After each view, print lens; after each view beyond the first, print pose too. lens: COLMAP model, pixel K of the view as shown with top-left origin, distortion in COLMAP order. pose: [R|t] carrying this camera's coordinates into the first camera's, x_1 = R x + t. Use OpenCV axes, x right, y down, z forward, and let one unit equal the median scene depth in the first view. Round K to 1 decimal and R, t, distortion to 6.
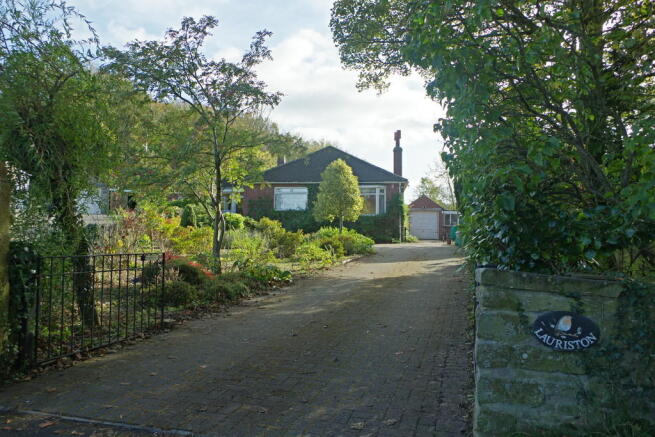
lens RADIAL K [[517.4, 0, 331.1], [0, 517.4, 217.6], [0, 0, 1]] dist [-0.002871, 0.003877]
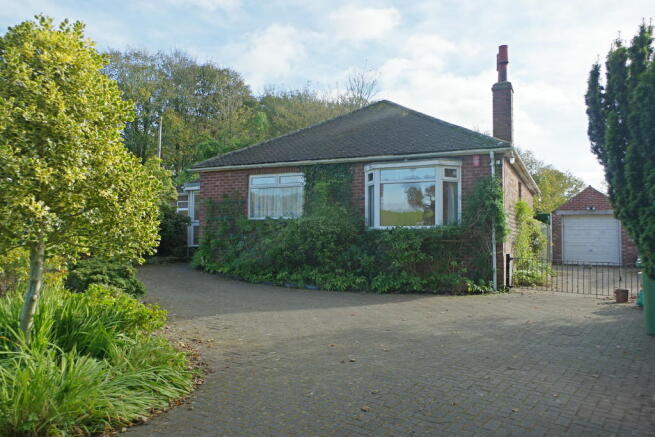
lens RADIAL K [[517.4, 0, 331.1], [0, 517.4, 217.6], [0, 0, 1]] dist [-0.002871, 0.003877]
pose [[0.946526, -0.015901, -0.322235, 0.132566], [0.011471, 0.999812, -0.015641, -0.006602], [0.322423, 0.011108, 0.946531, 0.506240]]
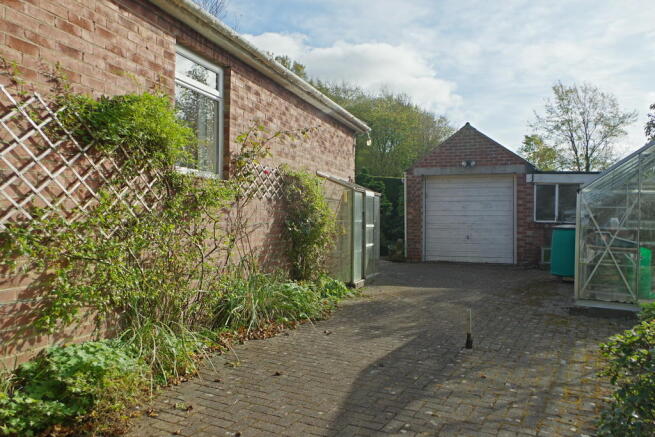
lens RADIAL K [[517.4, 0, 331.1], [0, 517.4, 217.6], [0, 0, 1]] dist [-0.002871, 0.003877]
pose [[0.974178, -0.001111, -0.225777, 0.278379], [0.007777, 0.999560, 0.028638, 0.008956], [0.225645, -0.029654, 0.973758, 1.064660]]
